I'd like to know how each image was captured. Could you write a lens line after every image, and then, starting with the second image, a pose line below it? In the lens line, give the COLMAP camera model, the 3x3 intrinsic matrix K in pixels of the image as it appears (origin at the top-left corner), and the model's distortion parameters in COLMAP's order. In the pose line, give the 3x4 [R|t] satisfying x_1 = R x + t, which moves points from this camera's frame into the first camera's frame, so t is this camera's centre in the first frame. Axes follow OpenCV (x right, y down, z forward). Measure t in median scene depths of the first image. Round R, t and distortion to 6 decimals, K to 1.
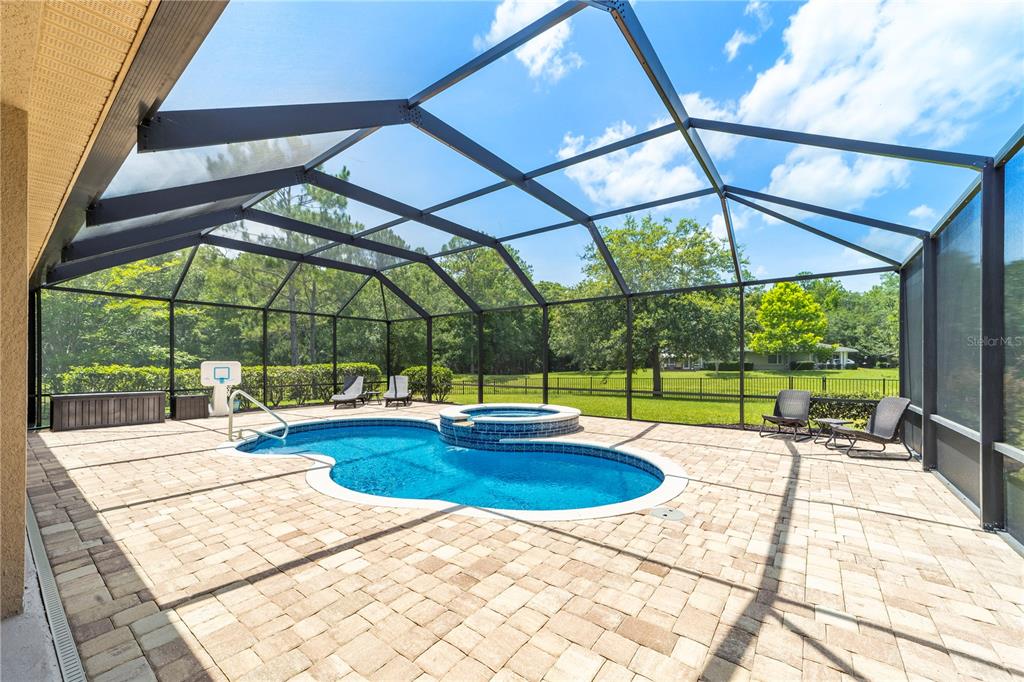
lens RADIAL K [[397.3, 0, 507.4], [0, 397.3, 360.8], [0, 0, 1]] dist [0.001514, 0.000080]
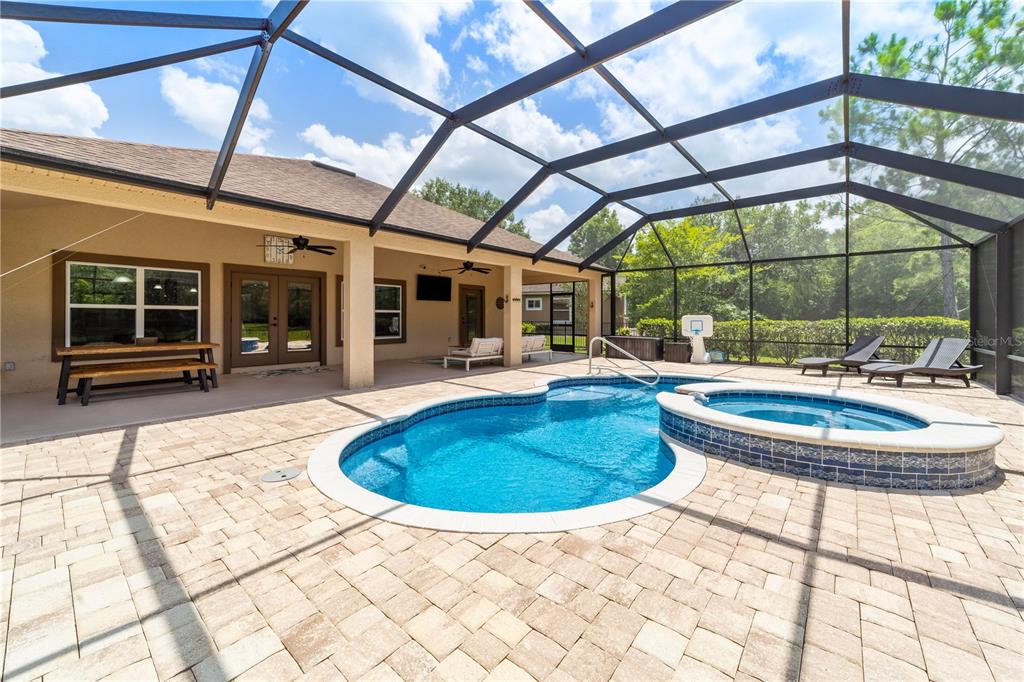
lens RADIAL K [[397.3, 0, 494.3], [0, 397.3, 316.3], [0, 0, 1]] dist [0.001514, 0.000080]
pose [[-0.061887, -0.007628, -0.998054, 0.625817], [0.002970, 0.999965, -0.007827, 0.018833], [0.998079, -0.003448, -0.061862, 0.757423]]
